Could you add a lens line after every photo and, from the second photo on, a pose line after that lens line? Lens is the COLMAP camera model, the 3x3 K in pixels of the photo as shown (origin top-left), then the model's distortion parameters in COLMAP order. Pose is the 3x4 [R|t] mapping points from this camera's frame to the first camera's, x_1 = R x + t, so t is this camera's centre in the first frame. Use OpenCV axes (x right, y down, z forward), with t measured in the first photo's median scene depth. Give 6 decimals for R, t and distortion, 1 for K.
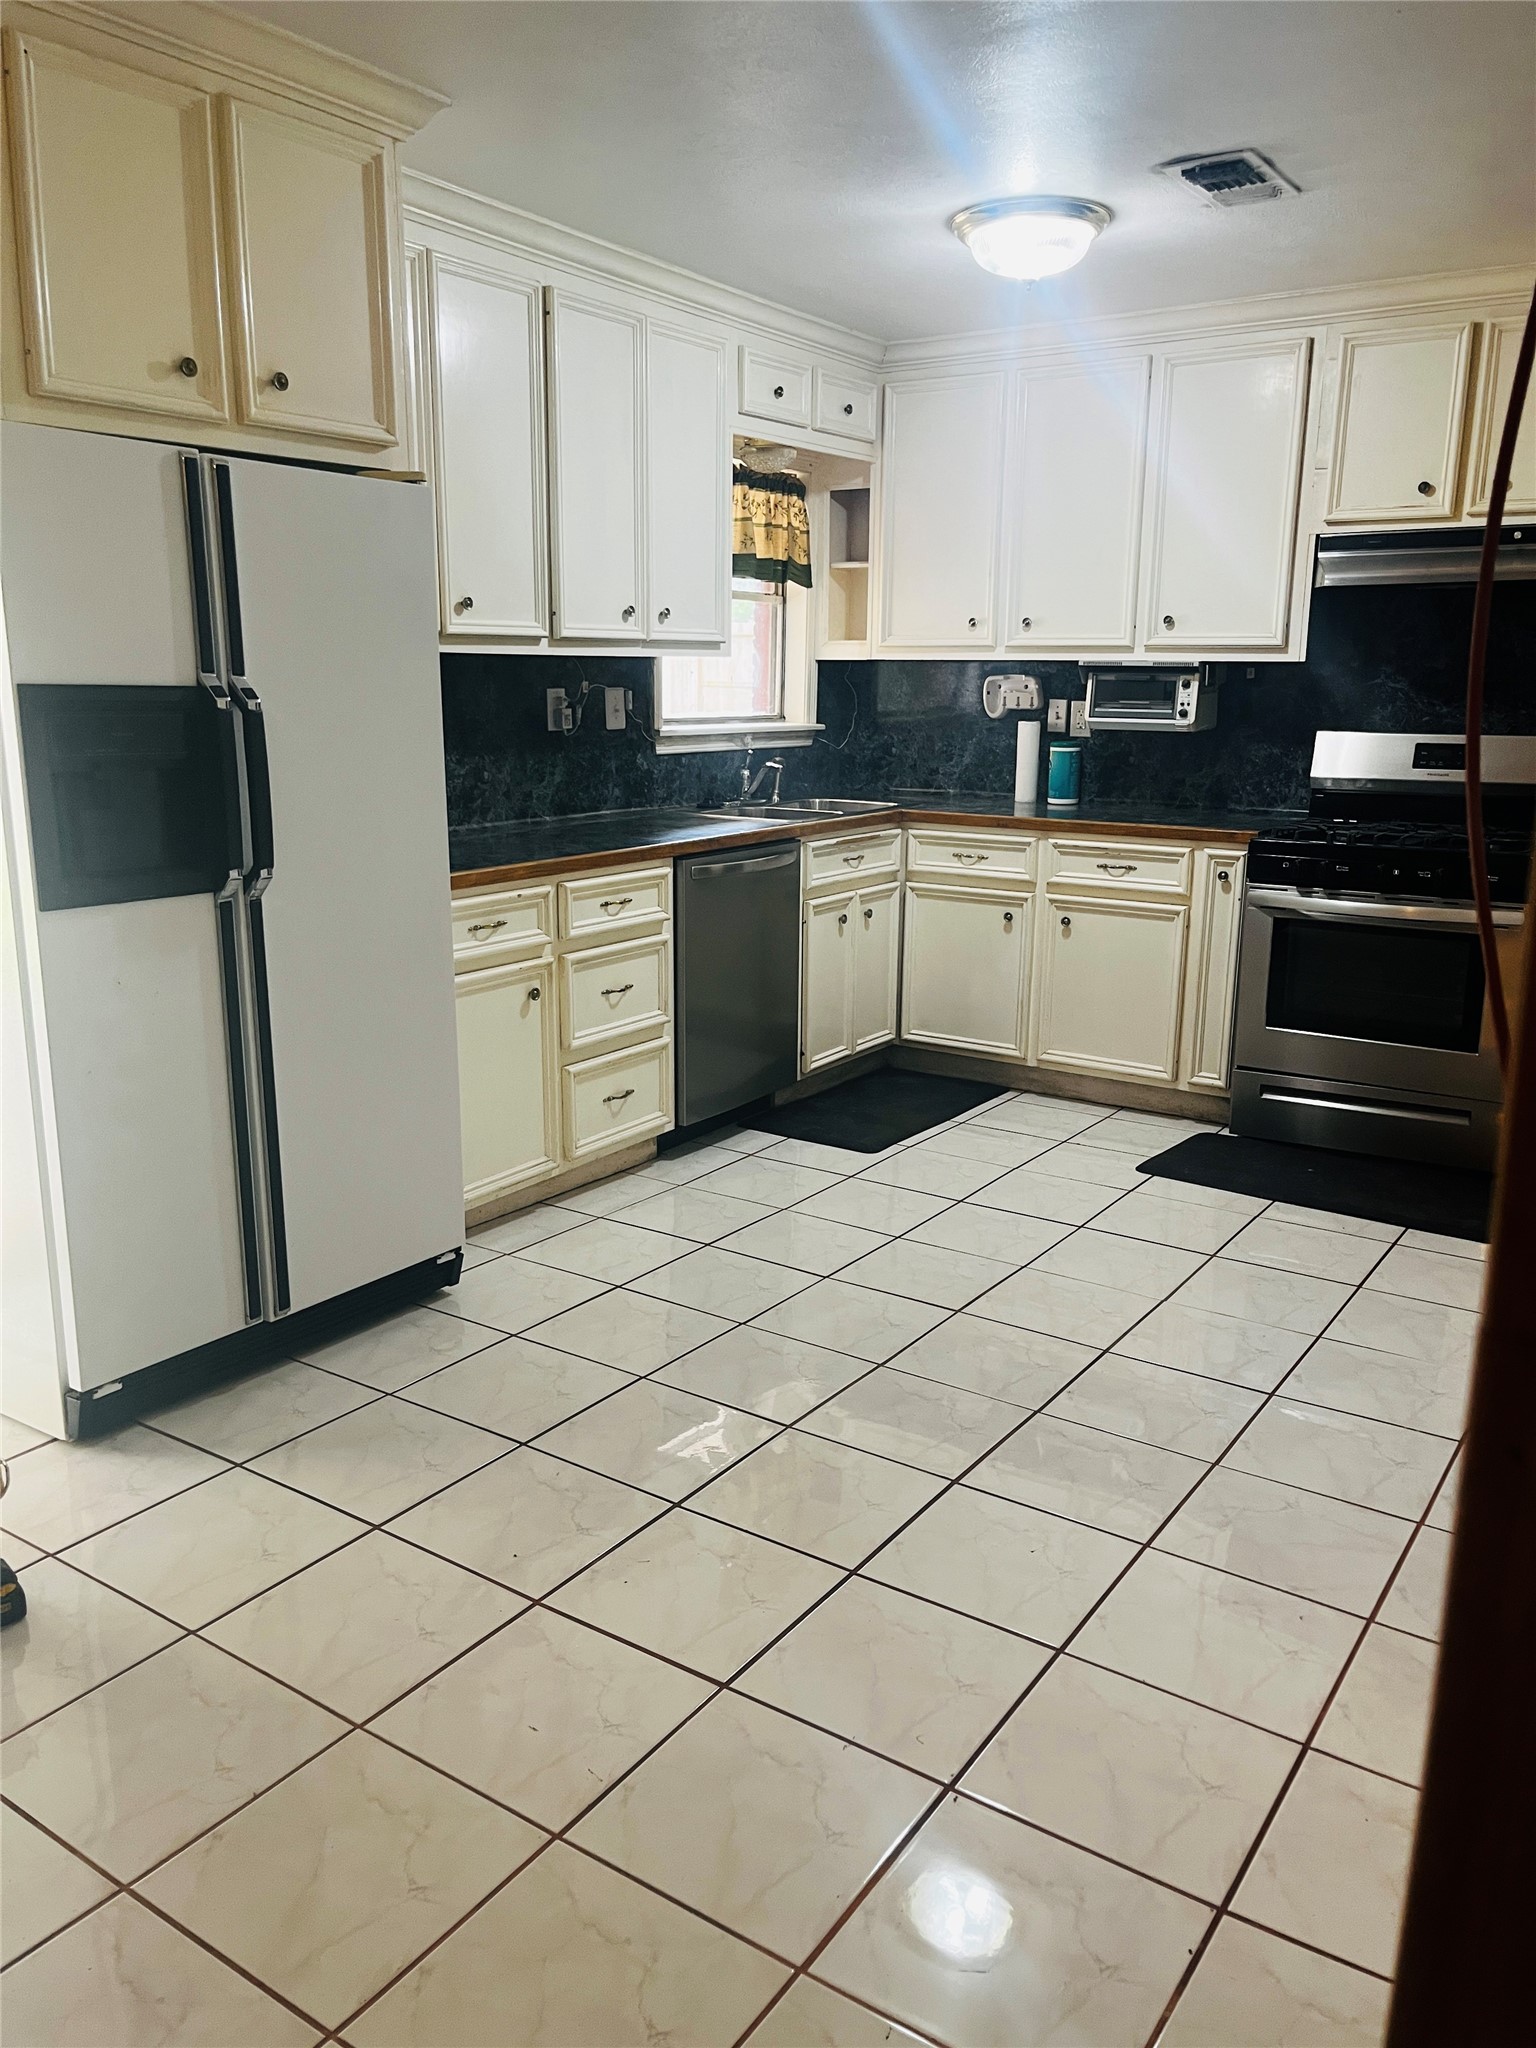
lens RADIAL K [[1542.1, 0, 765.5], [0, 1542.1, 1029.7], [0, 0, 1]] dist [0.049675, -0.060981]
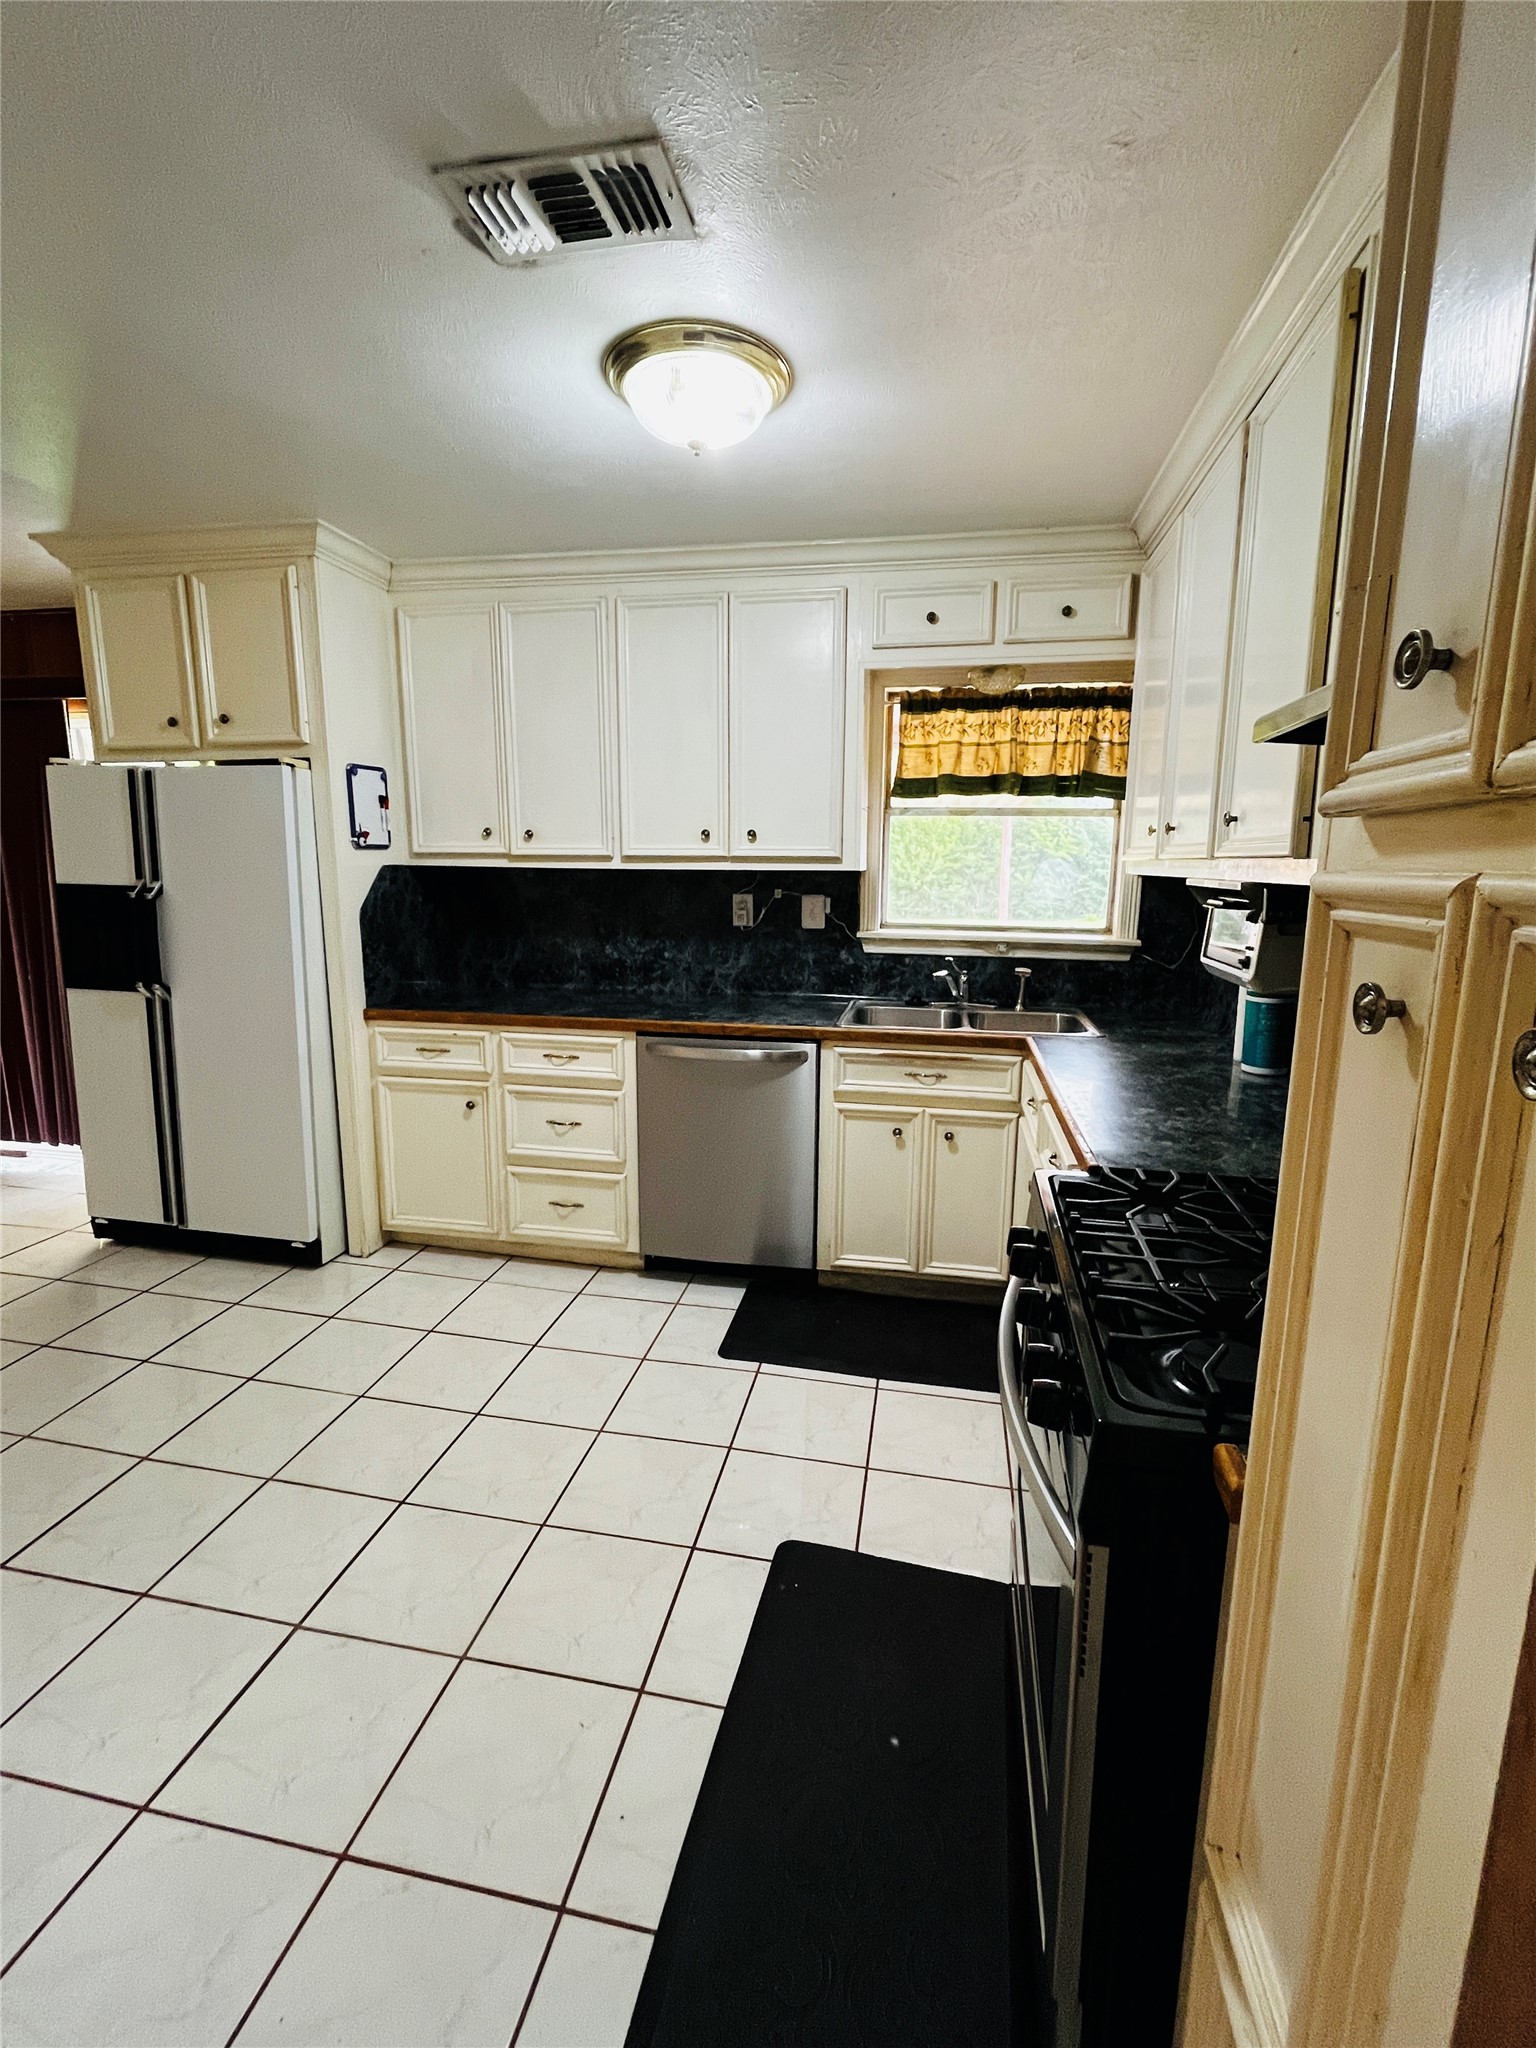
lens RADIAL K [[894.5, 0, 775.4], [0, 894.5, 1016.4], [0, 0, 1]] dist [-0.002761, 0.000766]
pose [[0.400574, 0.152067, -0.903558, 0.562899], [-0.215431, 0.974118, 0.068435, -0.178796], [0.890579, 0.167240, 0.422966, 0.728685]]
